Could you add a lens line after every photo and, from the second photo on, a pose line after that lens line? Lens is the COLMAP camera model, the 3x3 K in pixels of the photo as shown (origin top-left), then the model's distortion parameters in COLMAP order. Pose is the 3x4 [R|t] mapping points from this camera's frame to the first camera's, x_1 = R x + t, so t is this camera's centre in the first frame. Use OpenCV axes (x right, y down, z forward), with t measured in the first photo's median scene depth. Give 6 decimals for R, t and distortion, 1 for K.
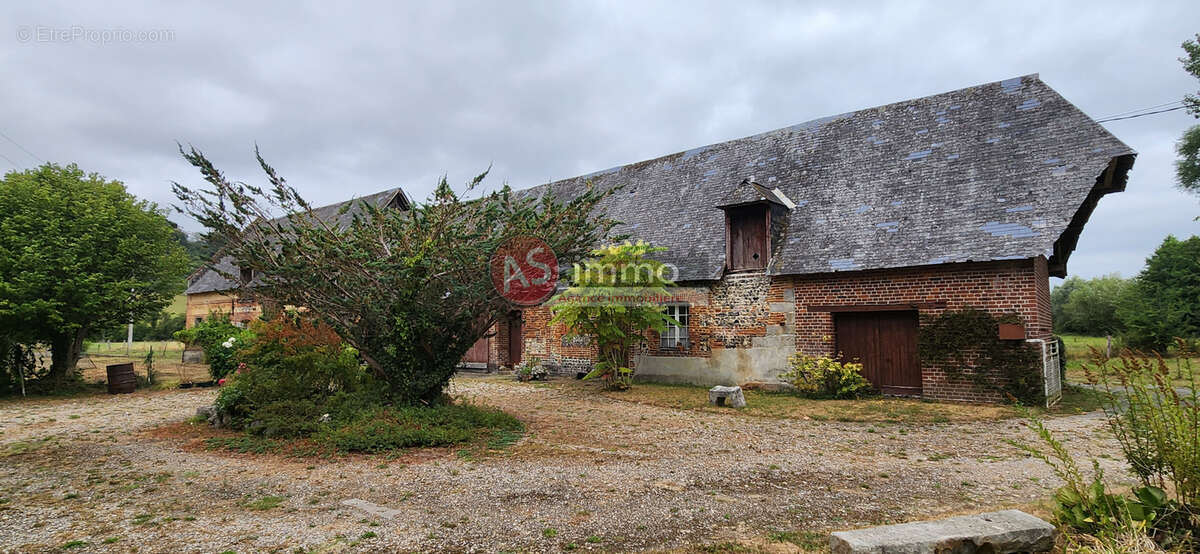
lens RADIAL K [[624.6, 0, 600.0], [0, 624.6, 277.0], [0, 0, 1]] dist [-0.000176, -0.003123]
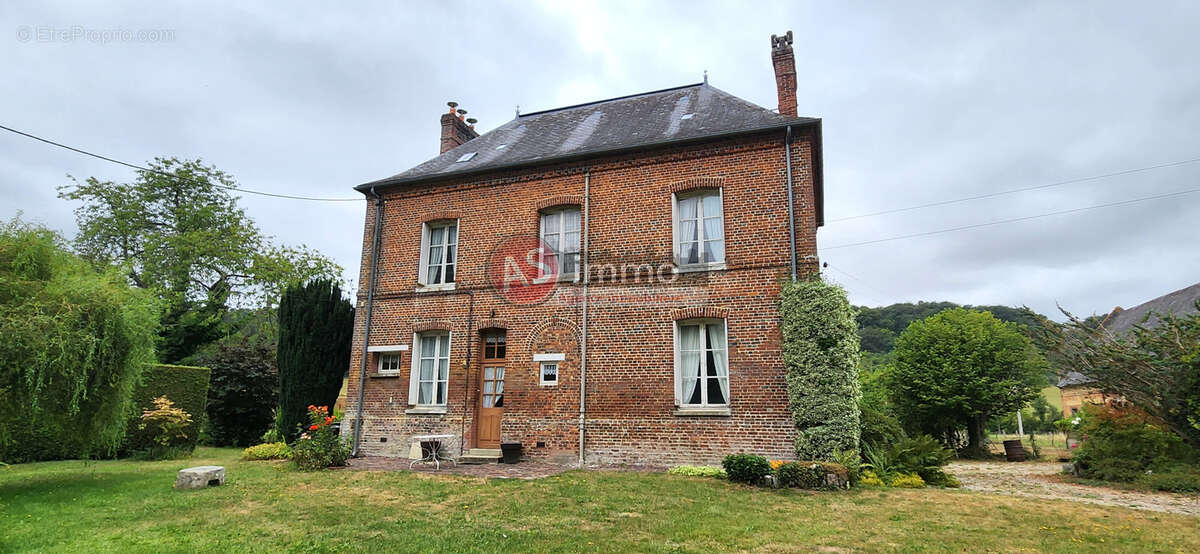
lens RADIAL K [[624.6, 0, 600.0], [0, 624.6, 277.0], [0, 0, 1]] dist [-0.000176, -0.003123]
pose [[0.339308, -0.202148, -0.918698, 0.306834], [0.065650, 0.979344, -0.191246, -0.014510], [0.938382, 0.004579, 0.345570, -0.389931]]
